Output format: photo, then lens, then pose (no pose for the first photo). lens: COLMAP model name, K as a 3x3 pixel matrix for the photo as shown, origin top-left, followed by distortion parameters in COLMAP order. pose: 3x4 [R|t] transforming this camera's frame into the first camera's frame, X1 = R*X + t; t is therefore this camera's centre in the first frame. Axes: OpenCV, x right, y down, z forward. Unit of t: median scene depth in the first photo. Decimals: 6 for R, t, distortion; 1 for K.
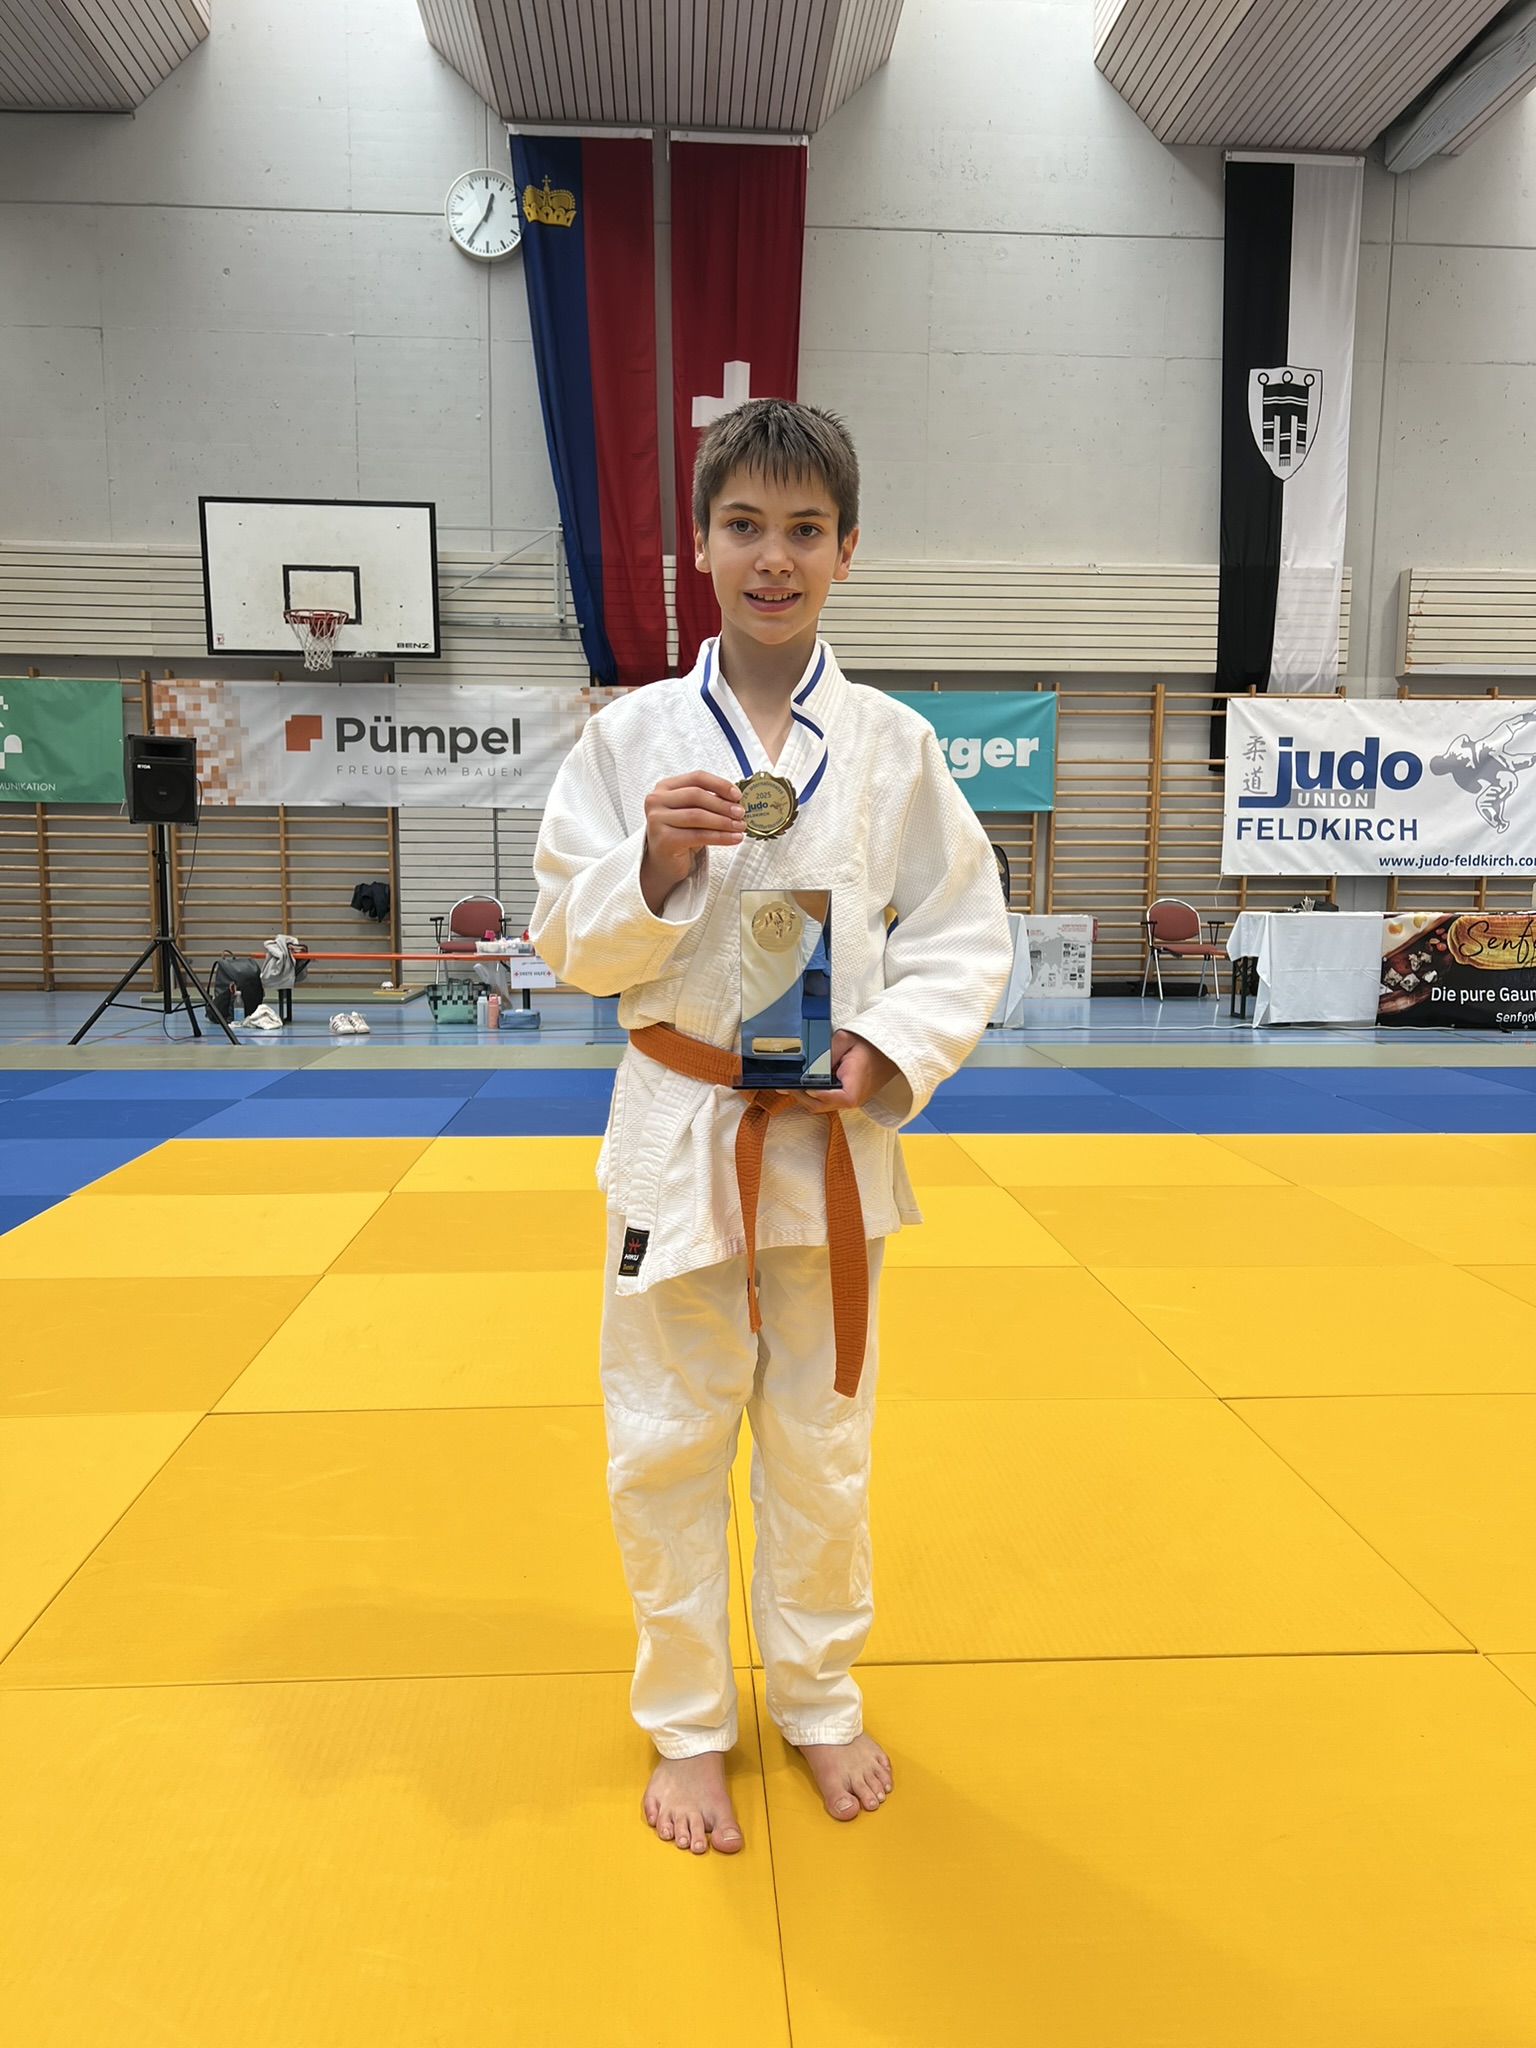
lens RADIAL K [[1547.2, 0, 764.3], [0, 1547.2, 1047.4], [0, 0, 1]] dist [0.047691, -0.052112]
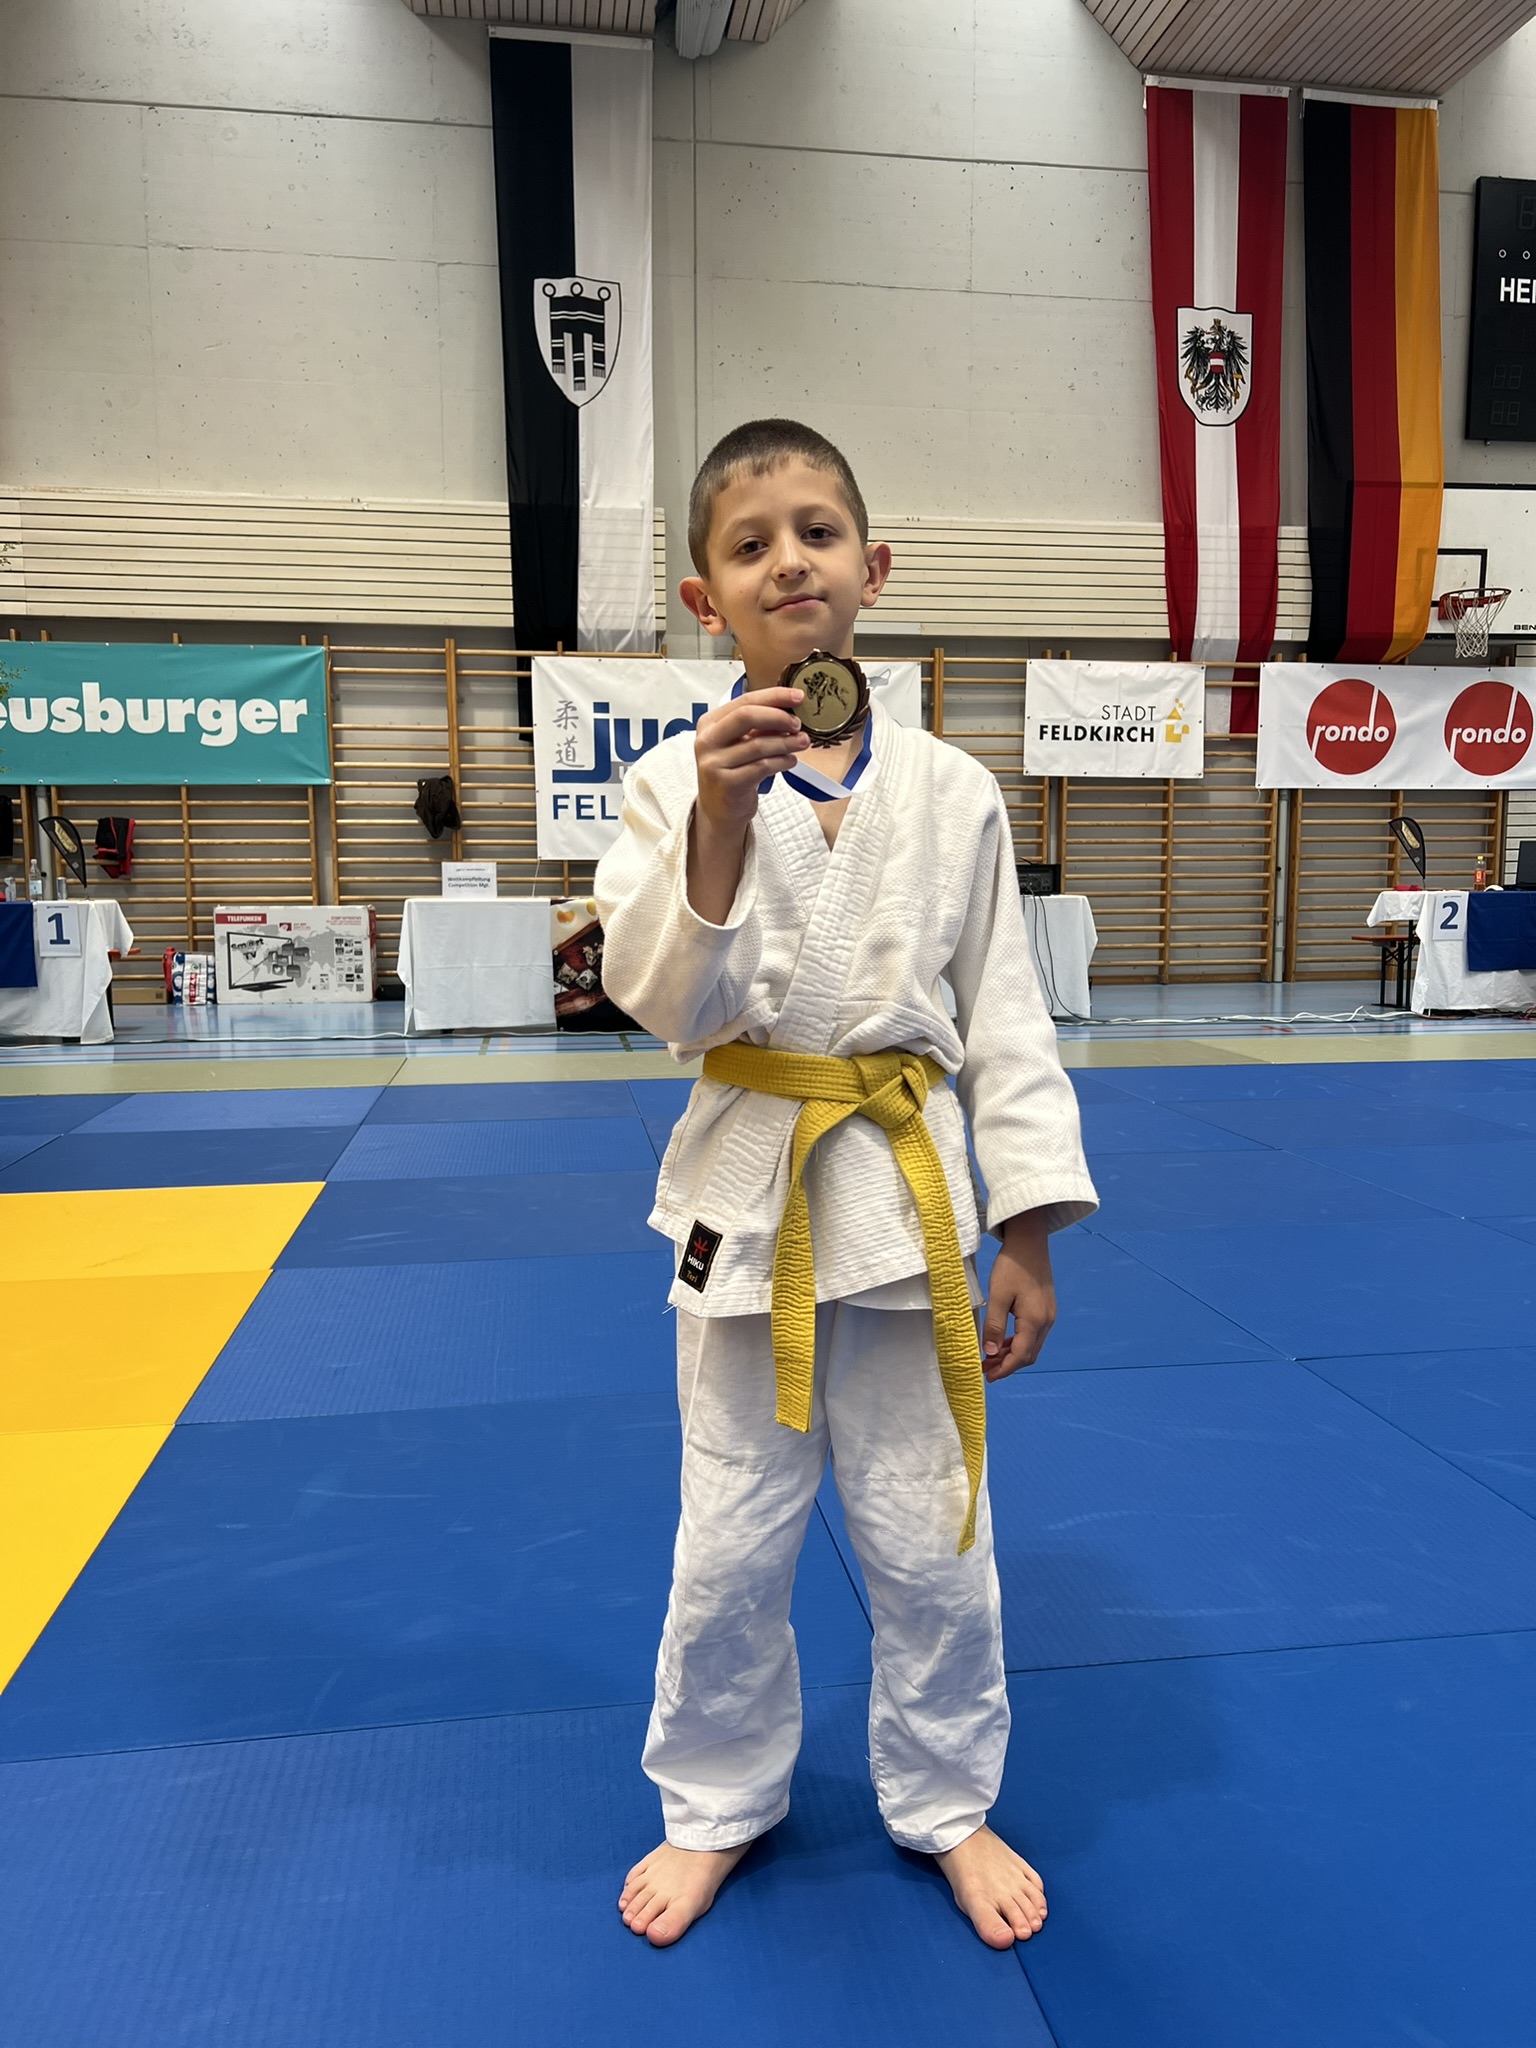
lens RADIAL K [[1547.2, 0, 778.5], [0, 1547.2, 1039.2], [0, 0, 1]] dist [0.047691, -0.052112]
pose [[0.995423, -0.021275, 0.093166, 0.357424], [0.021948, 0.999740, -0.006200, -0.001150], [-0.093010, 0.008217, 0.995631, 0.122851]]
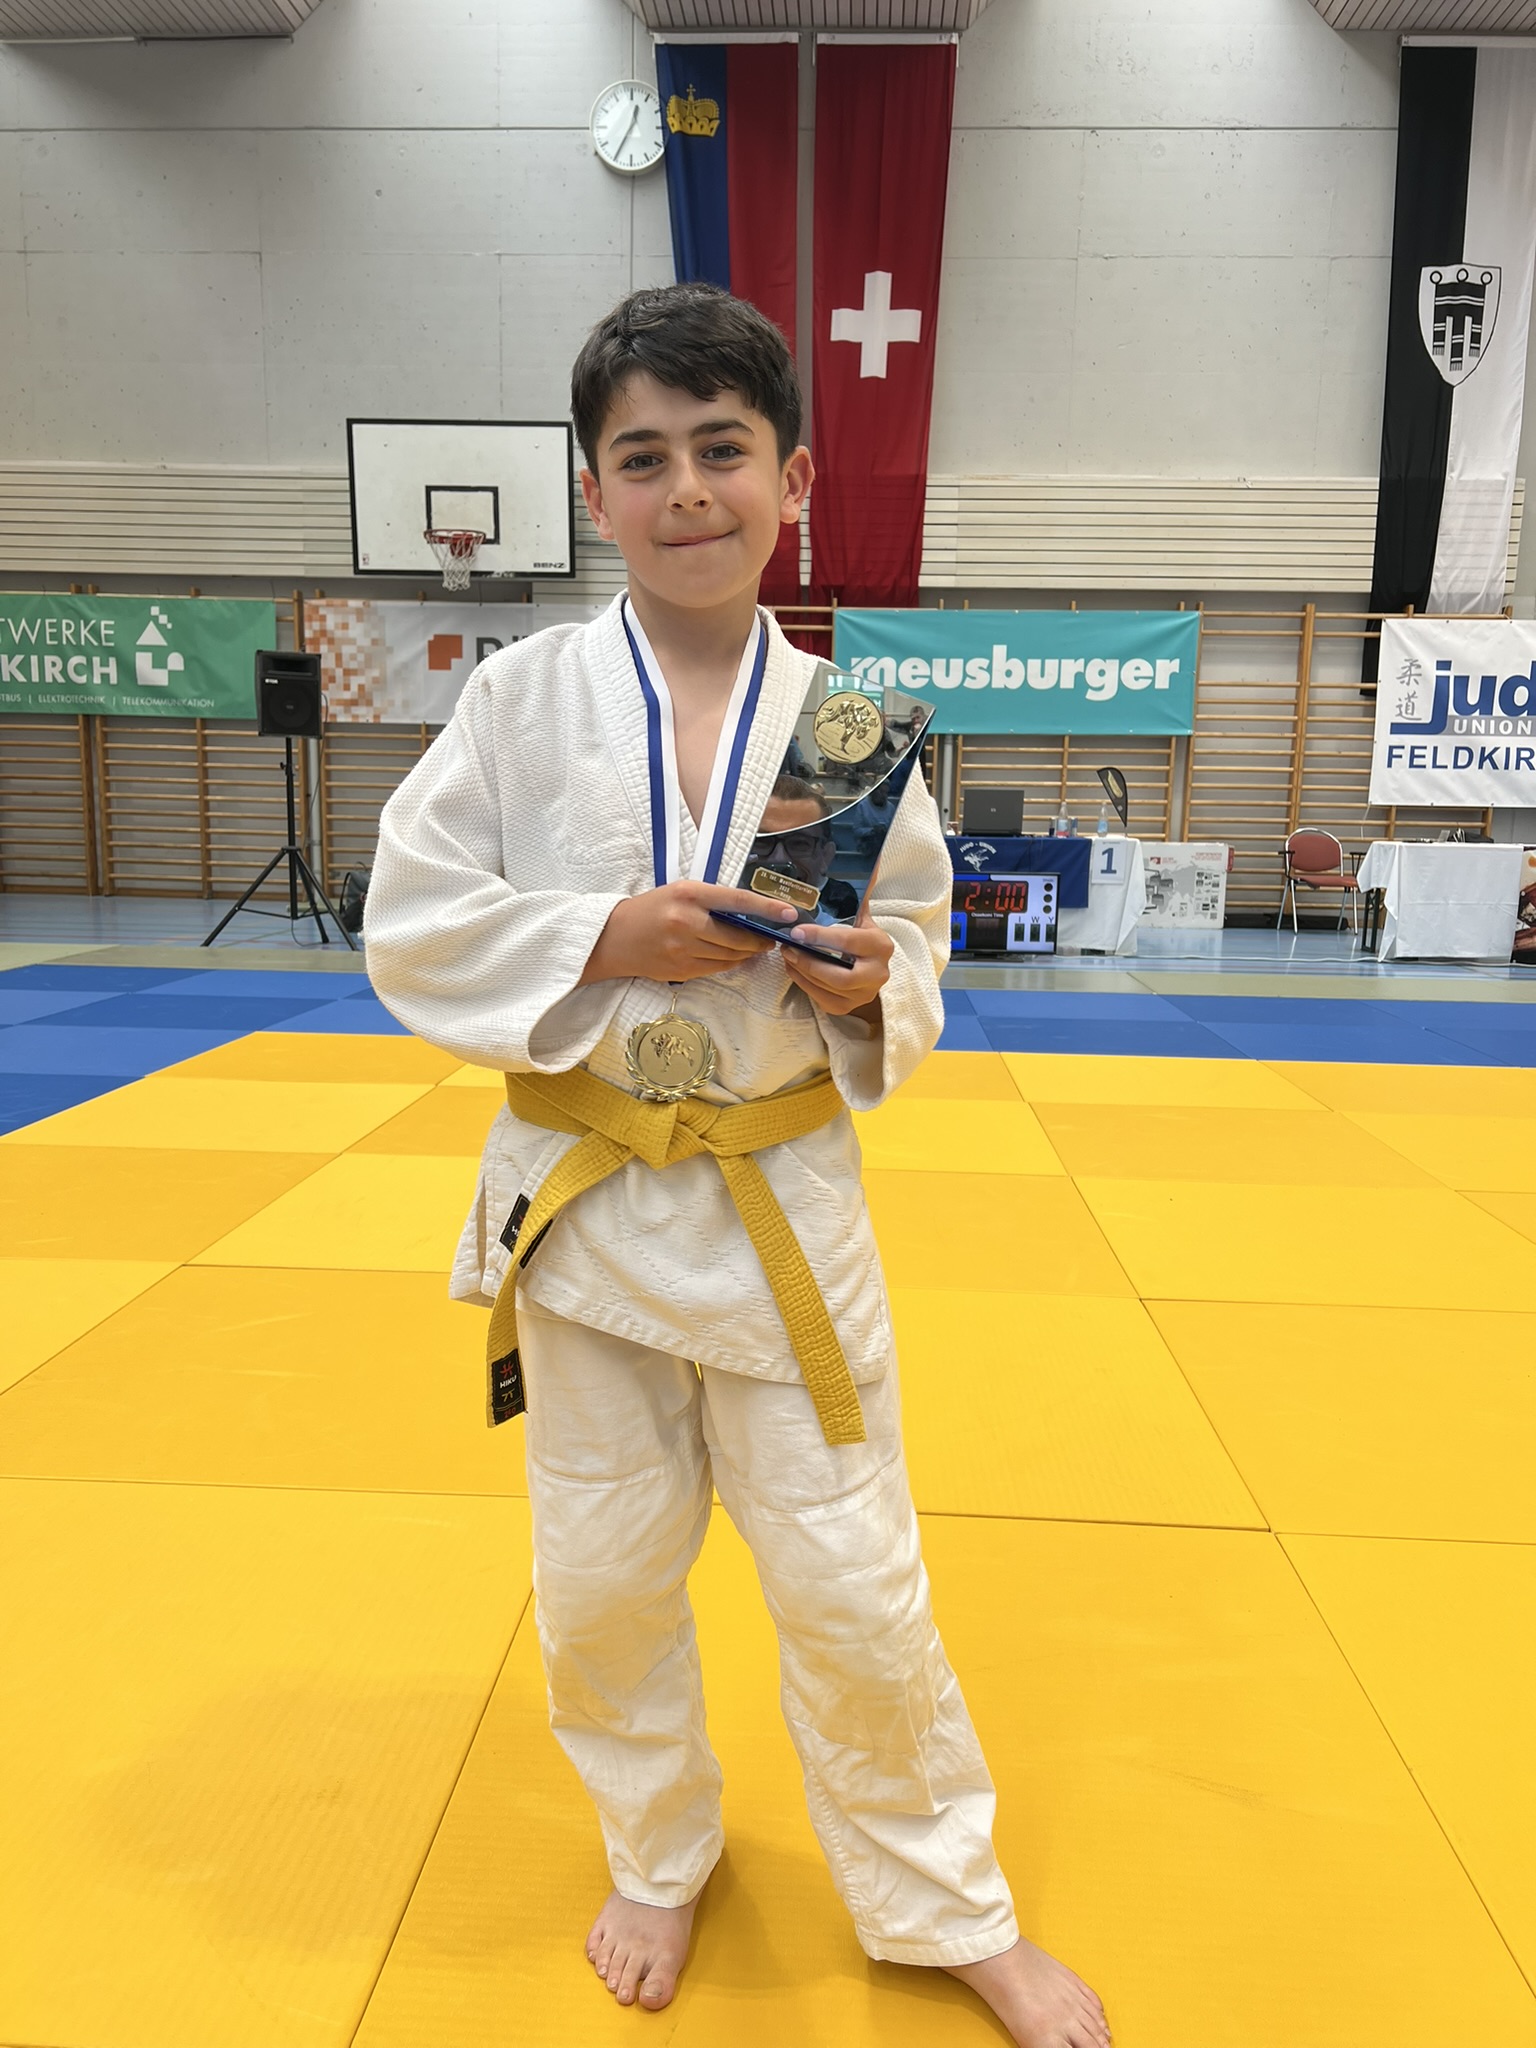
lens RADIAL K [[1547.2, 0, 772.6], [0, 1547.2, 1049.0], [0, 0, 1]] dist [0.047691, -0.052112]
pose [[0.993527, 0.032258, -0.108921, 0.038429], [-0.027233, 0.998509, 0.047312, 0.004950], [0.110285, -0.044040, 0.992924, -0.006919]]
